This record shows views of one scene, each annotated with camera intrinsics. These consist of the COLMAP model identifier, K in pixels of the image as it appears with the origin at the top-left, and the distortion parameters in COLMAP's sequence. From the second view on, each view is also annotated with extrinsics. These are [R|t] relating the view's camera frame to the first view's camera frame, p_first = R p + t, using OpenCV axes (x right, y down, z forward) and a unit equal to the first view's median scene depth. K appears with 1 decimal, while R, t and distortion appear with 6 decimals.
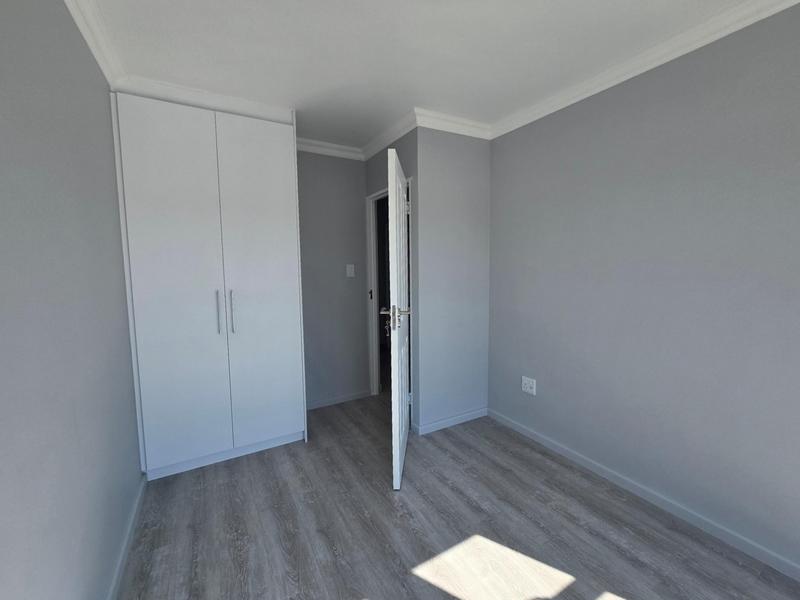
lens RADIAL K [[327.0, 0, 404.8], [0, 327.0, 304.2], [0, 0, 1]] dist [-0.006579, -0.000379]
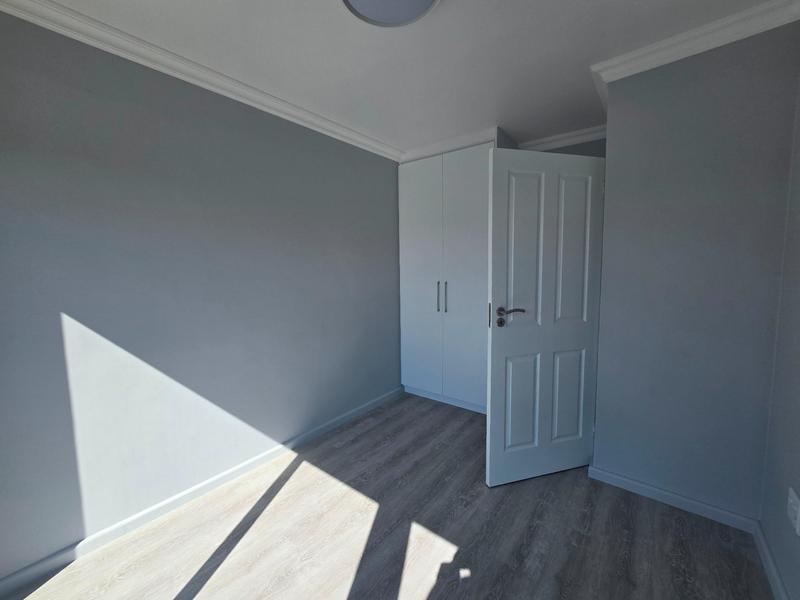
lens RADIAL K [[327.0, 0, 403.6], [0, 327.0, 300.8], [0, 0, 1]] dist [-0.006579, -0.000379]
pose [[0.372033, 0.106326, -0.922110, 0.721325], [-0.101399, 0.992128, 0.073489, -0.042640], [0.922664, 0.066161, 0.379886, 0.330768]]
